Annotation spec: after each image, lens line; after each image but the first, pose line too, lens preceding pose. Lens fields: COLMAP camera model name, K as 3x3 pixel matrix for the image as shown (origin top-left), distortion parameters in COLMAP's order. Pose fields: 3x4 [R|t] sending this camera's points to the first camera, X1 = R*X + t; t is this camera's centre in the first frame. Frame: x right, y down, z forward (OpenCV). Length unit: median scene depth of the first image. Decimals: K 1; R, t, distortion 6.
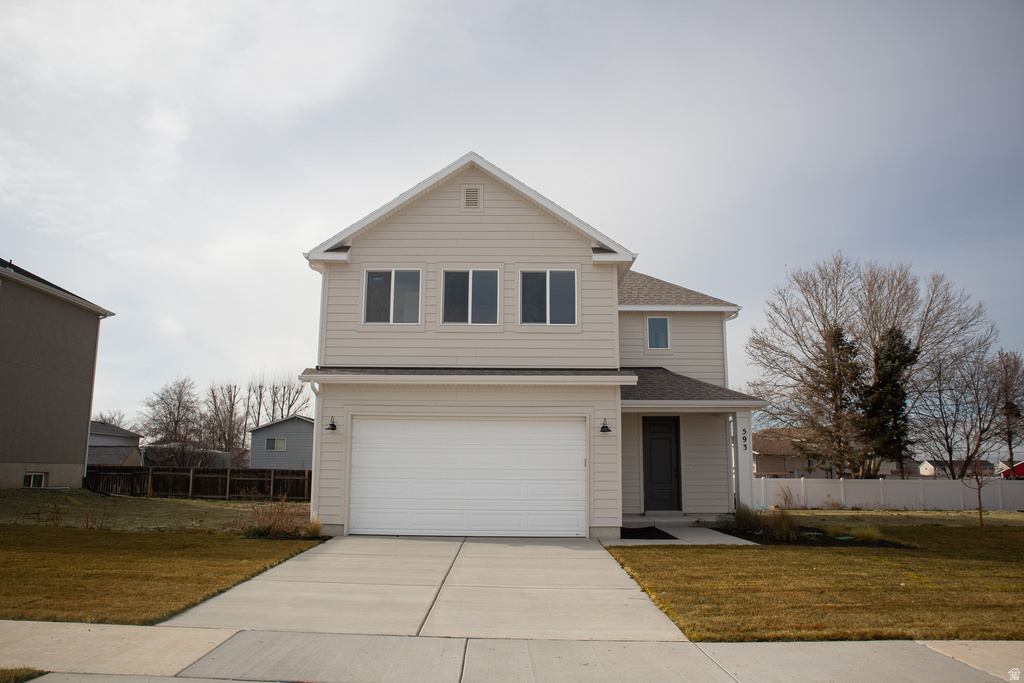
lens RADIAL K [[717.9, 0, 511.2], [0, 717.9, 368.4], [0, 0, 1]] dist [-0.000302, -0.000026]
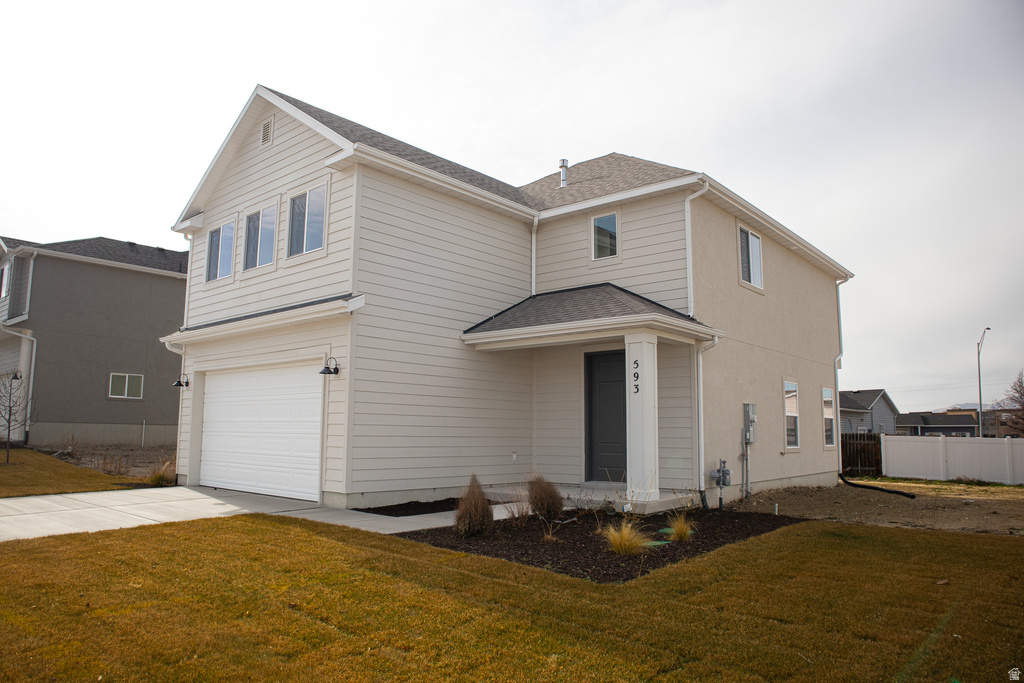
lens RADIAL K [[705.1, 0, 495.7], [0, 705.1, 339.9], [0, 0, 1]] dist [-0.007481, 0.000332]
pose [[0.736052, -0.084779, -0.671595, 0.761504], [0.086036, 0.995797, -0.031411, 0.086454], [0.671435, -0.034662, 0.740252, 0.515272]]
